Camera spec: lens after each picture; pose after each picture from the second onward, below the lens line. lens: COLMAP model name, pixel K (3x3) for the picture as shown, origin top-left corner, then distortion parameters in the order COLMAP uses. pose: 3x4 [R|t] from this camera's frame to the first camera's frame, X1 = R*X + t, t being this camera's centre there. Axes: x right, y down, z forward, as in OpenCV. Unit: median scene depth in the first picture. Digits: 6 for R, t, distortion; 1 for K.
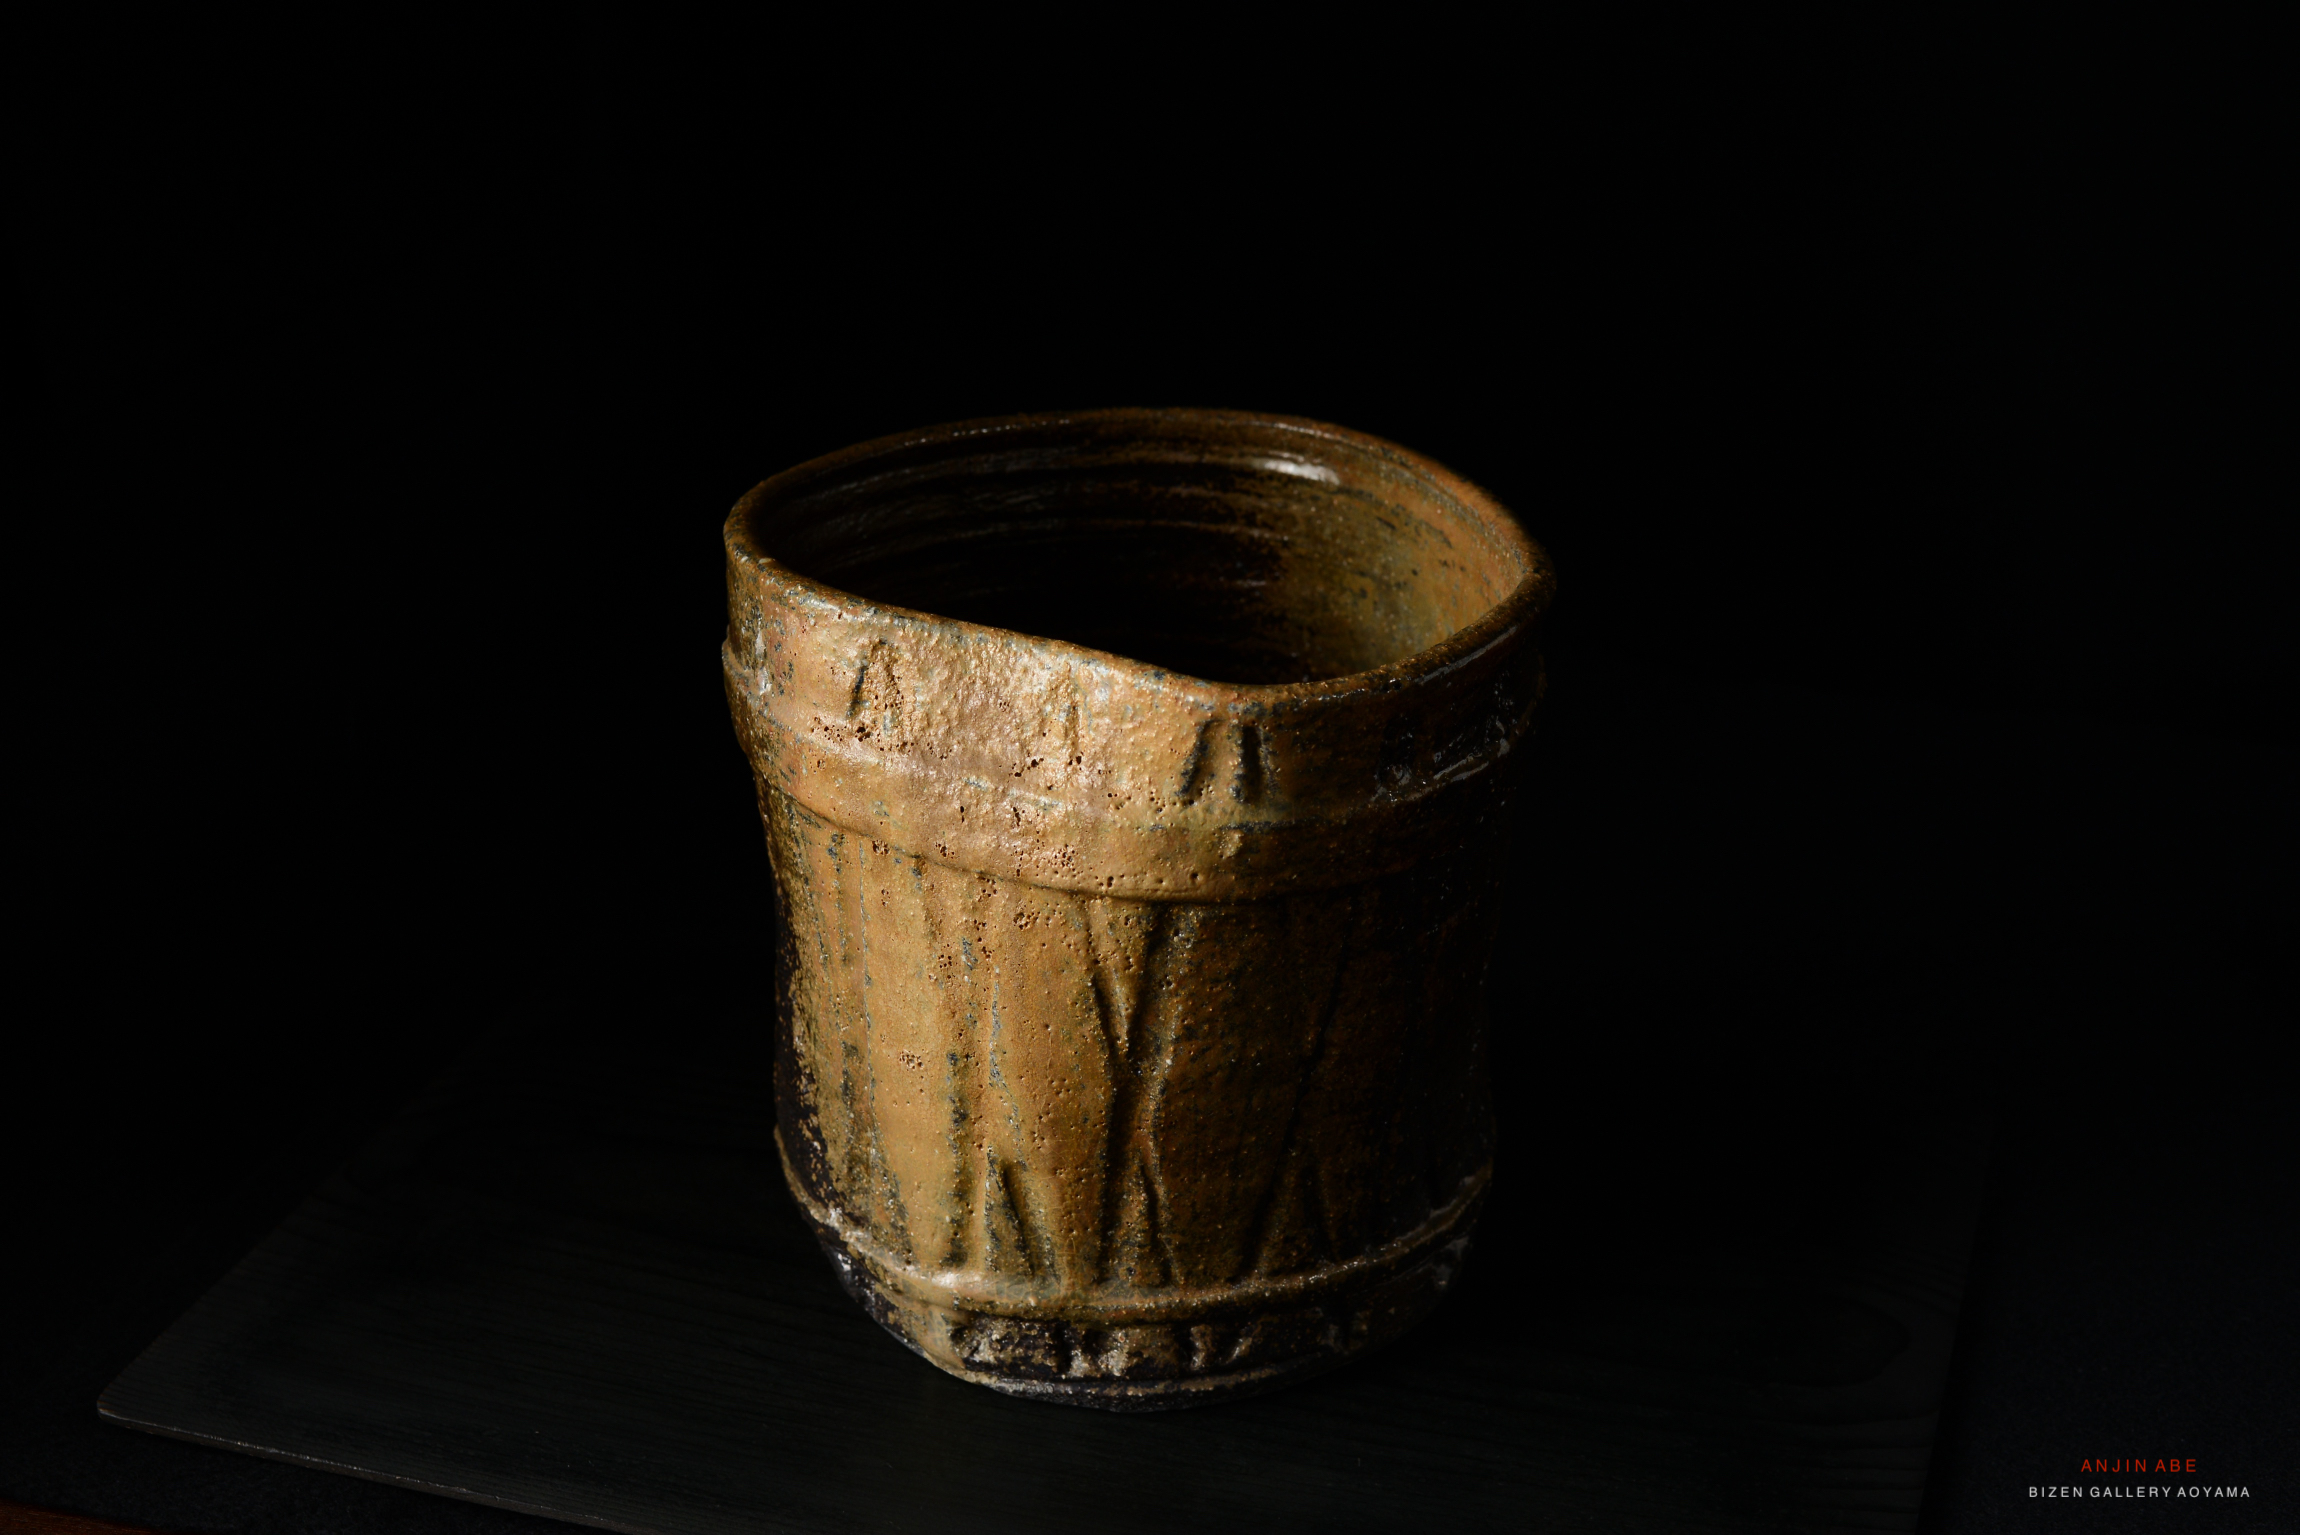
lens RADIAL K [[3469.9, 0, 1150.0], [0, 3469.9, 767.5], [0, 0, 1]] dist [-0.181972, -0.003854]
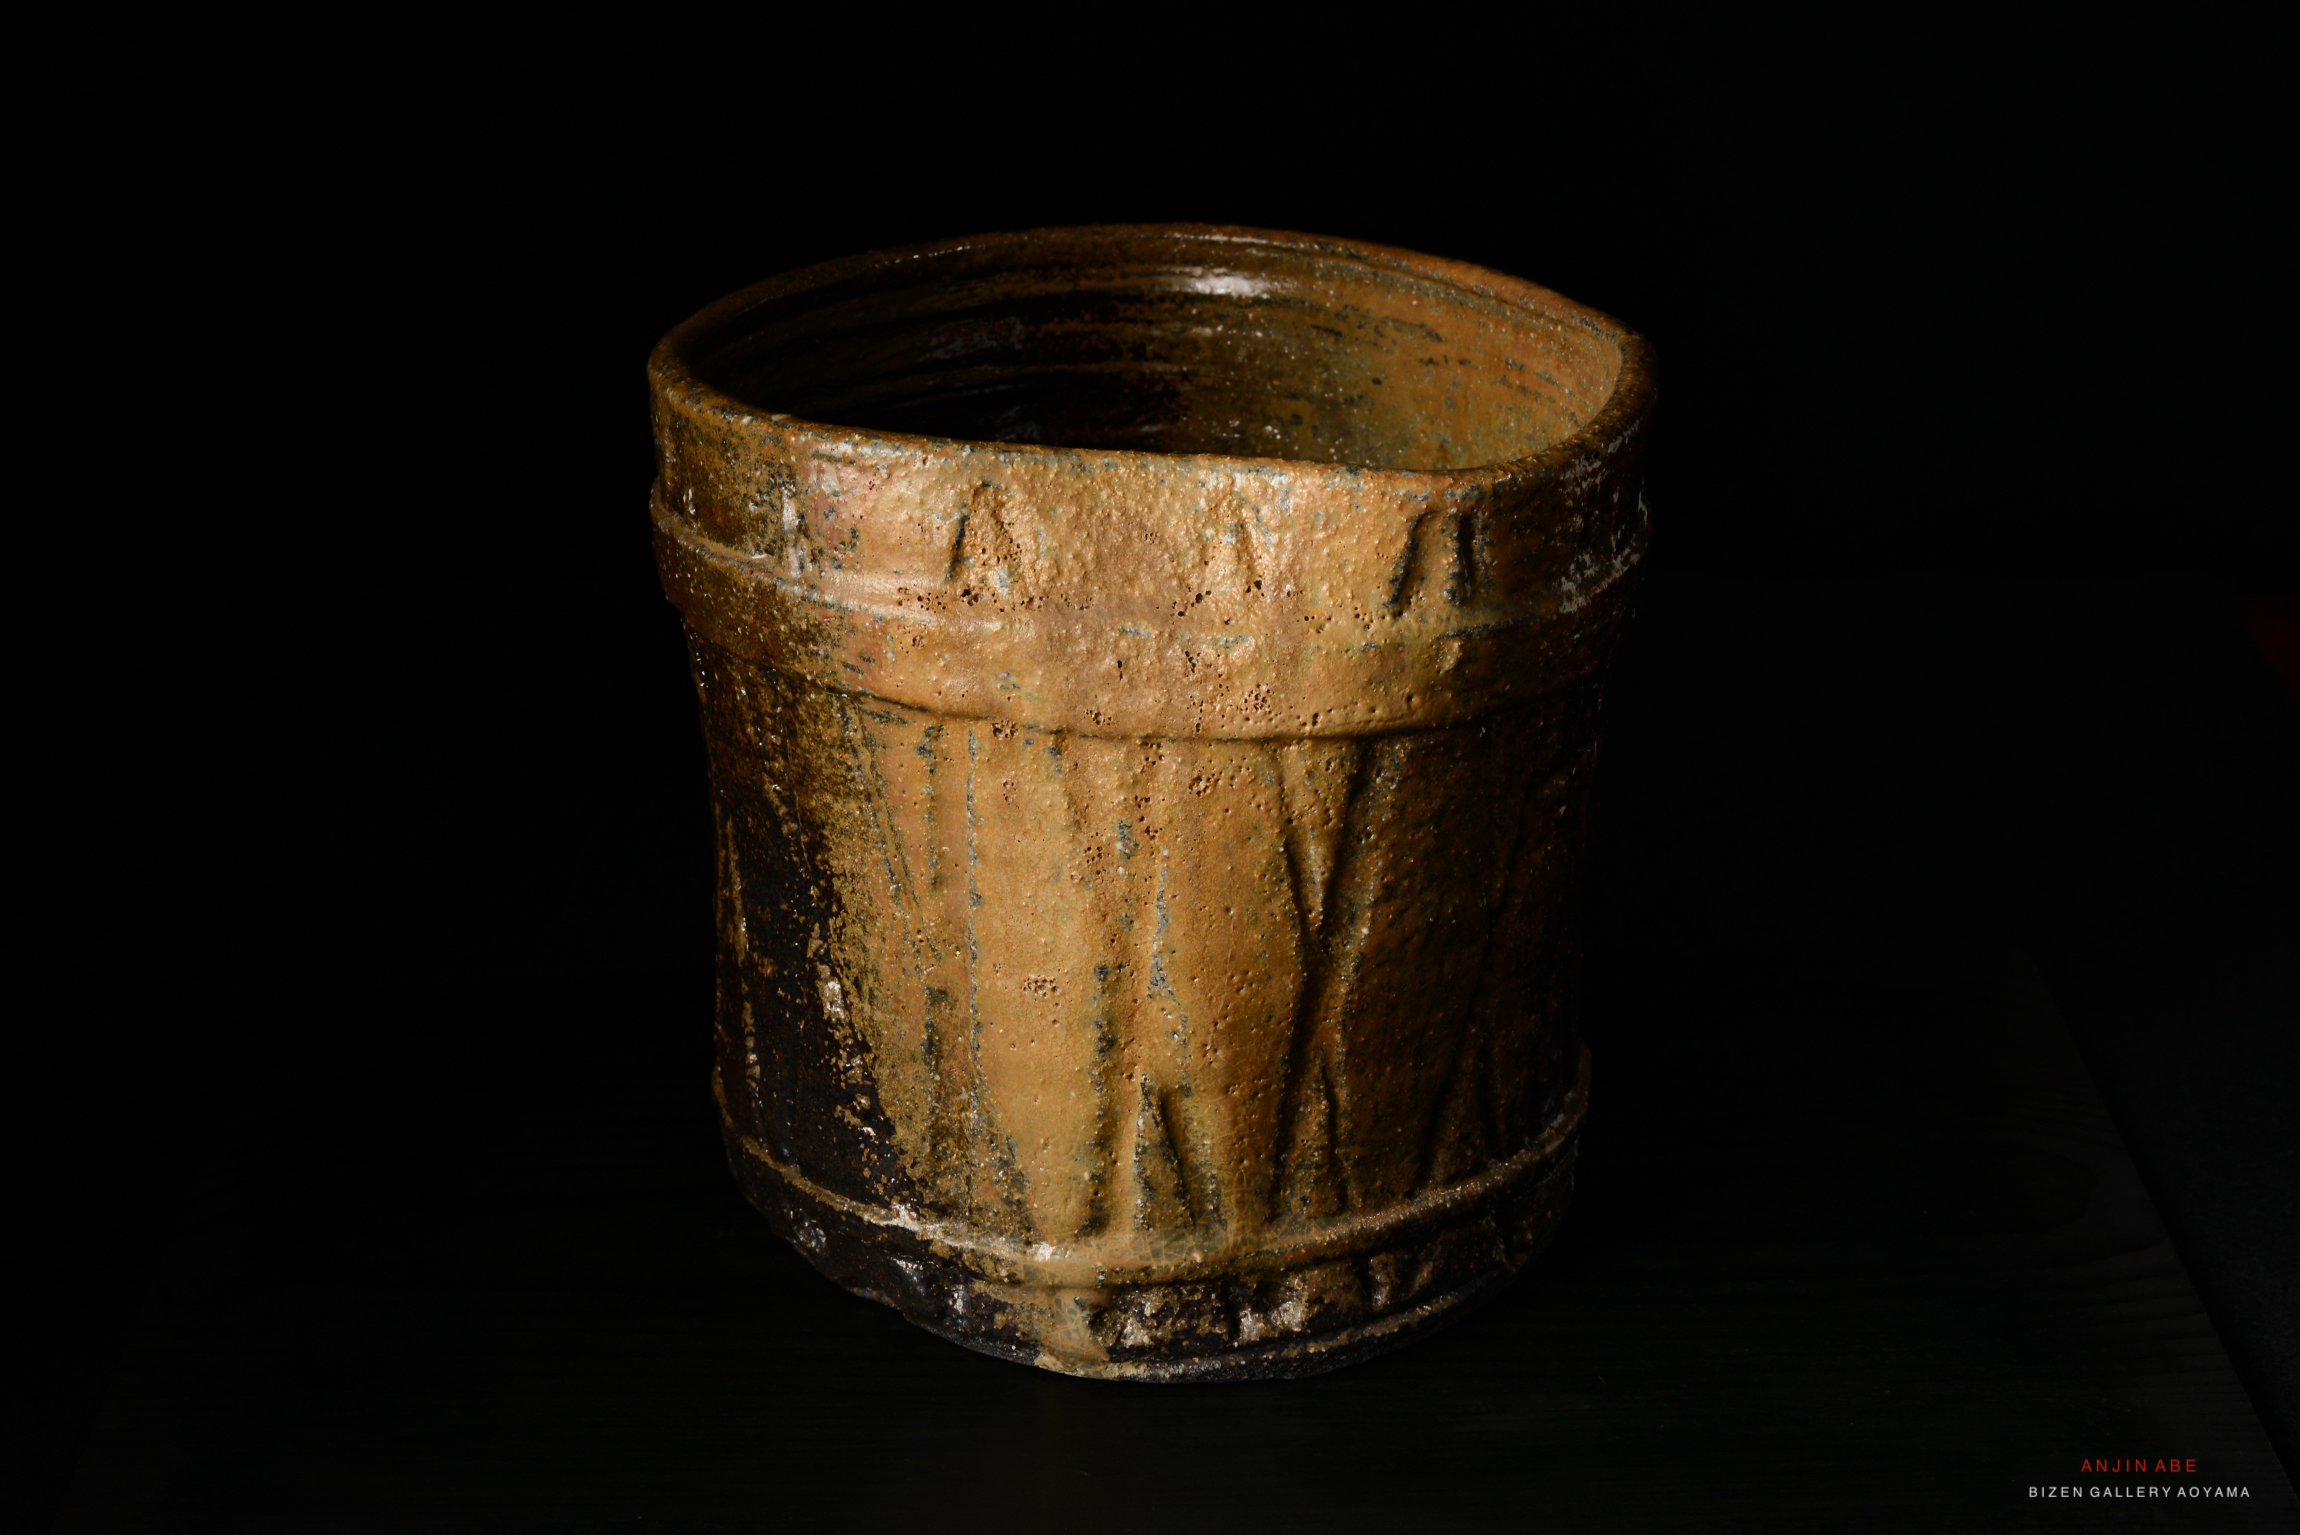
lens RADIAL K [[4665.4, 0, 1150.0], [0, 4665.4, 767.5], [0, 0, 1]] dist [0.039880, 0.059945]
pose [[0.938117, -0.131866, 0.320232, -0.402505], [0.144452, 0.989386, -0.015759, 0.054307], [-0.314755, 0.061042, 0.947208, -0.080670]]
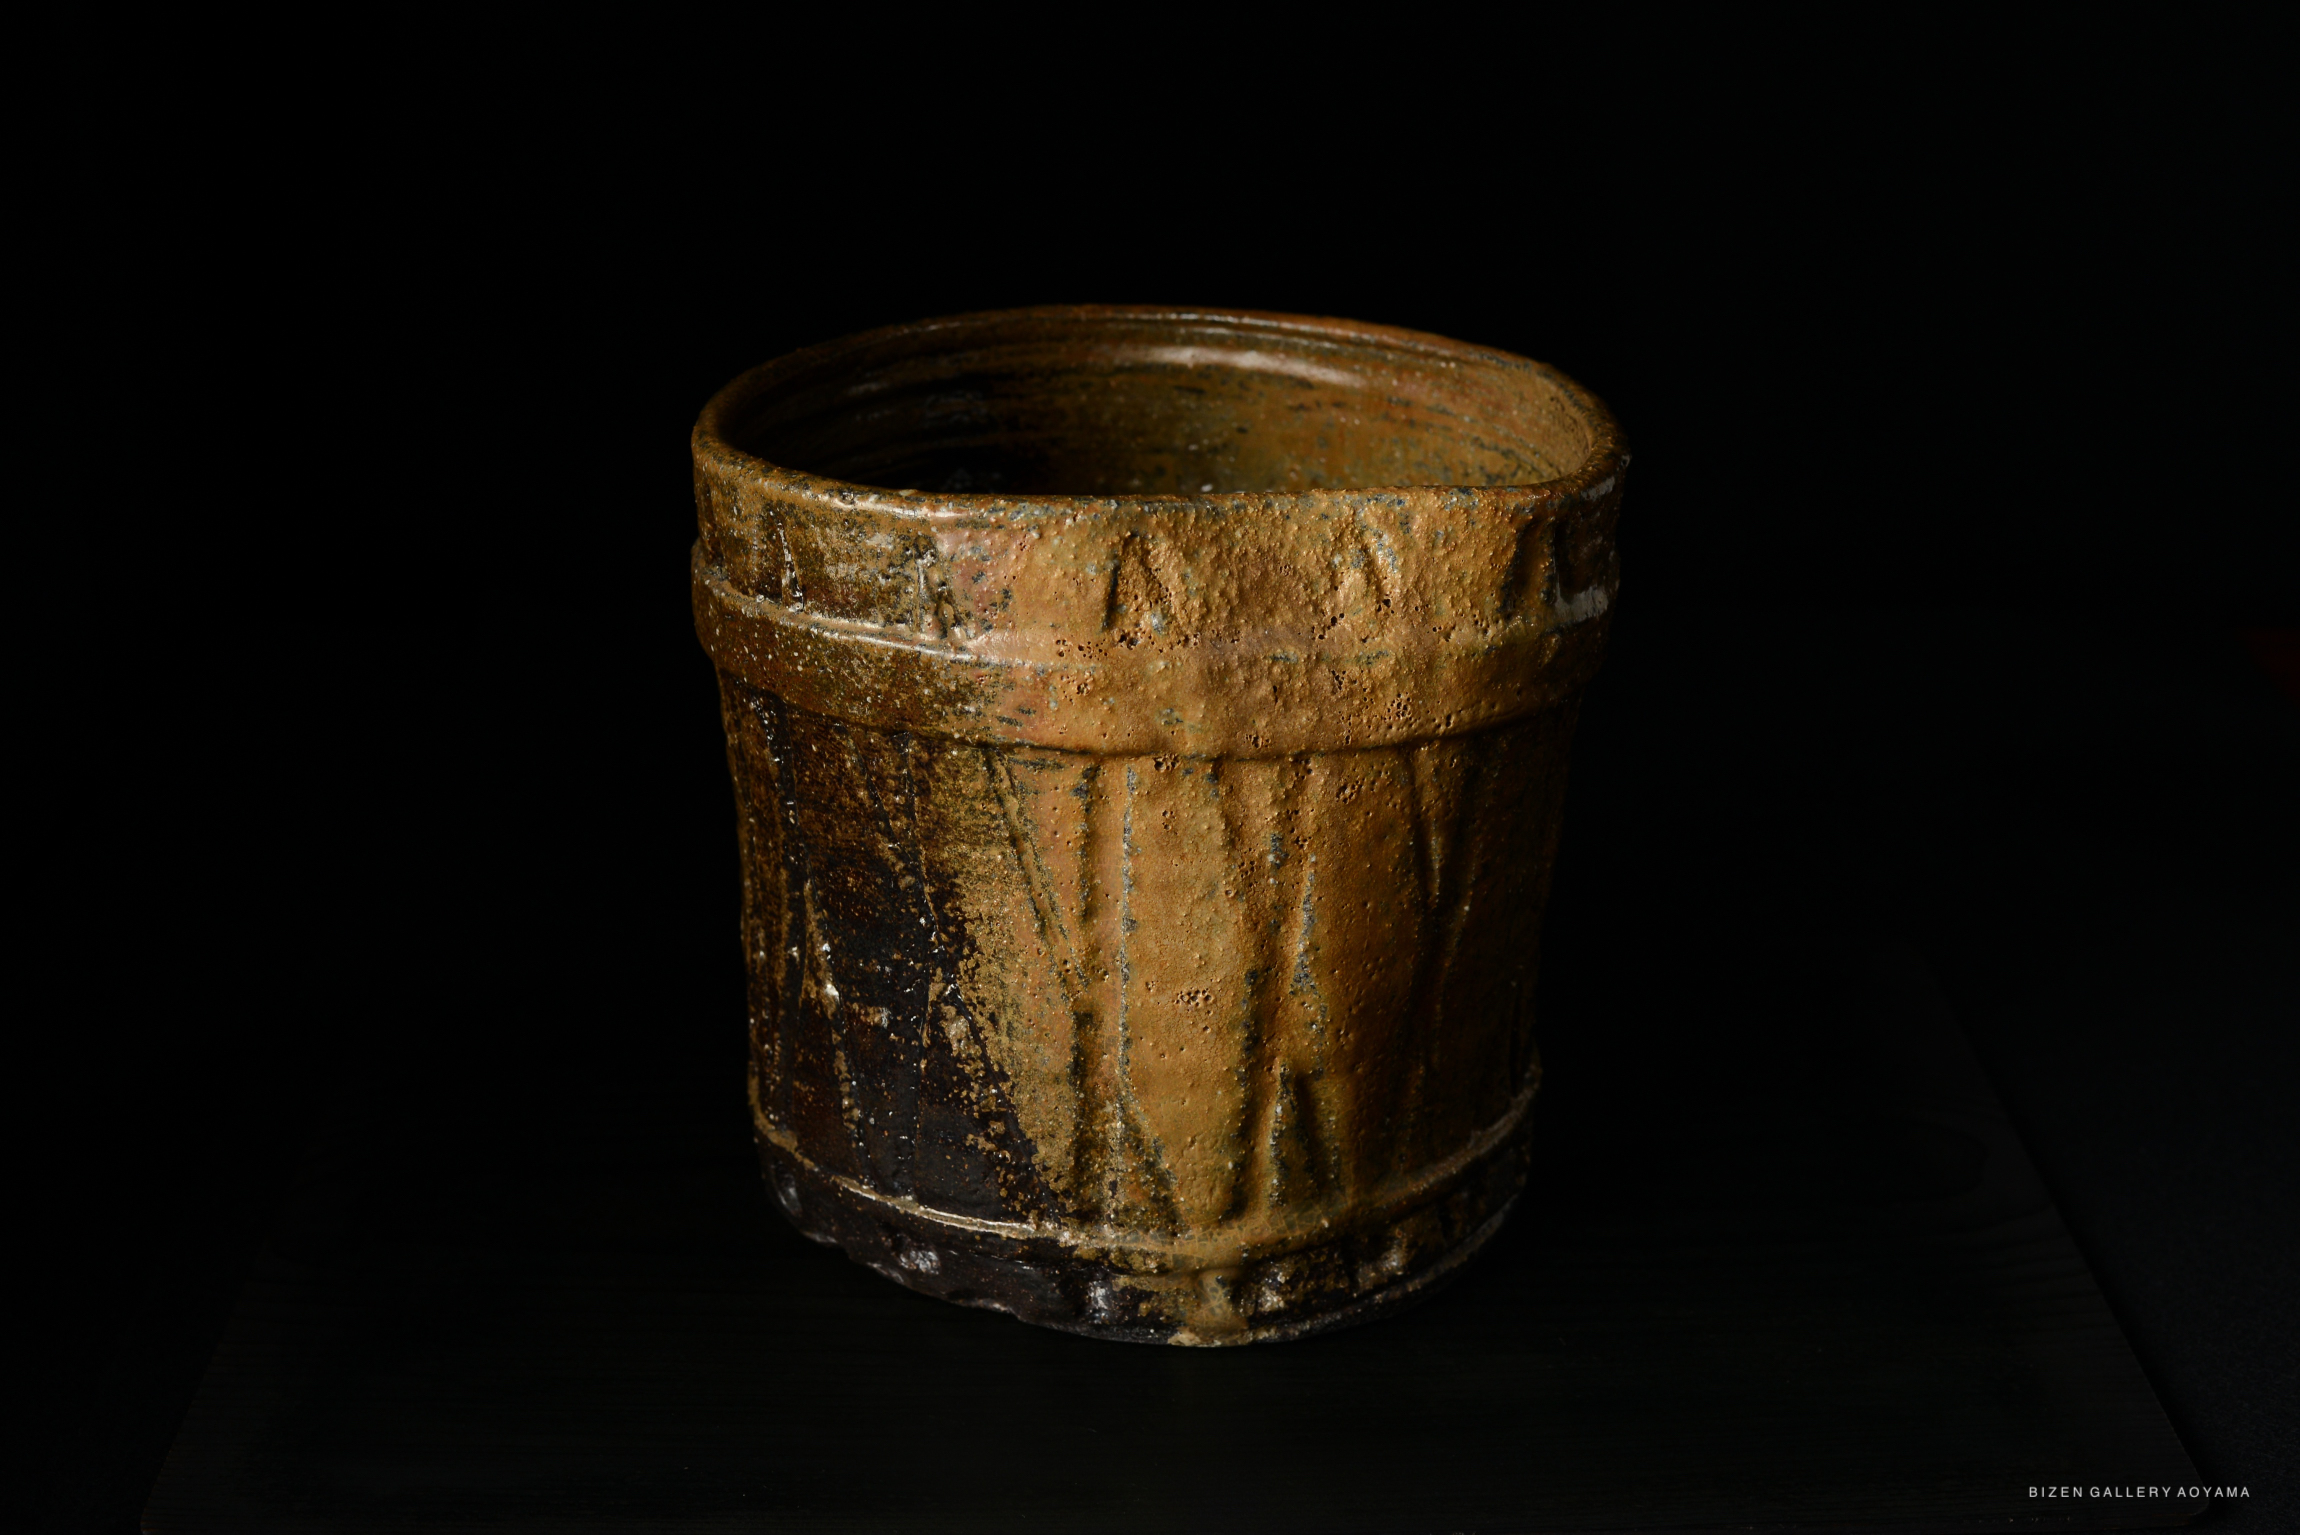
lens RADIAL K [[3469.9, 0, 1150.0], [0, 3469.9, 767.5], [0, 0, 1]] dist [-0.181972, -0.003854]
pose [[0.769978, -0.229196, 0.595486, -0.607172], [0.253720, 0.966283, 0.043845, -0.015847], [-0.585457, 0.117327, 0.802169, 0.278915]]
